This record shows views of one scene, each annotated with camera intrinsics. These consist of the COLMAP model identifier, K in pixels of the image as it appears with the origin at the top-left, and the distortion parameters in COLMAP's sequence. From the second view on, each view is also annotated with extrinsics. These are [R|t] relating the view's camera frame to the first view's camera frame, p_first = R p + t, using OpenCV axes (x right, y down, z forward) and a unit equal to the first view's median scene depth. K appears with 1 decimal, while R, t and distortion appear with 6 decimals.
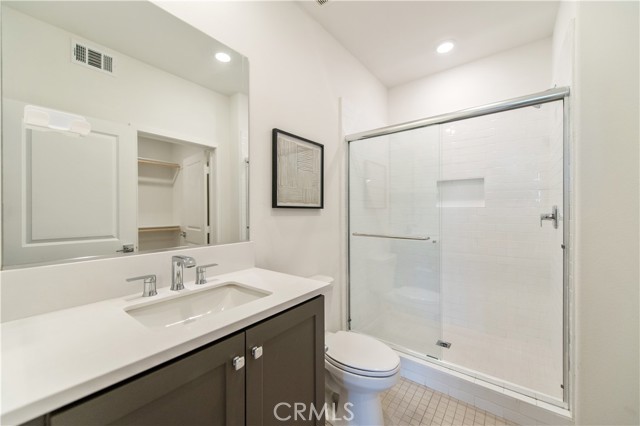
lens RADIAL K [[251.2, 0, 317.6], [0, 251.2, 207.1], [0, 0, 1]] dist [0.012660, -0.002254]
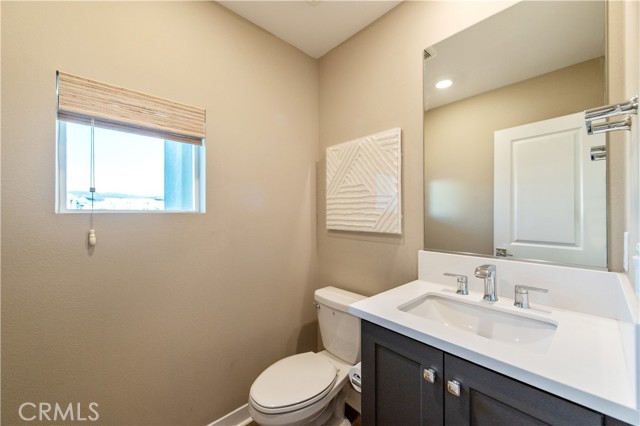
lens RADIAL K [[251.2, 0, 320.0], [0, 251.2, 210.5], [0, 0, 1]] dist [0.012660, -0.002254]
pose [[-0.152312, -0.004309, -0.988323, 0.555572], [0.000626, 0.999990, -0.004456, -0.016905], [0.988332, -0.001298, -0.152308, 0.549659]]
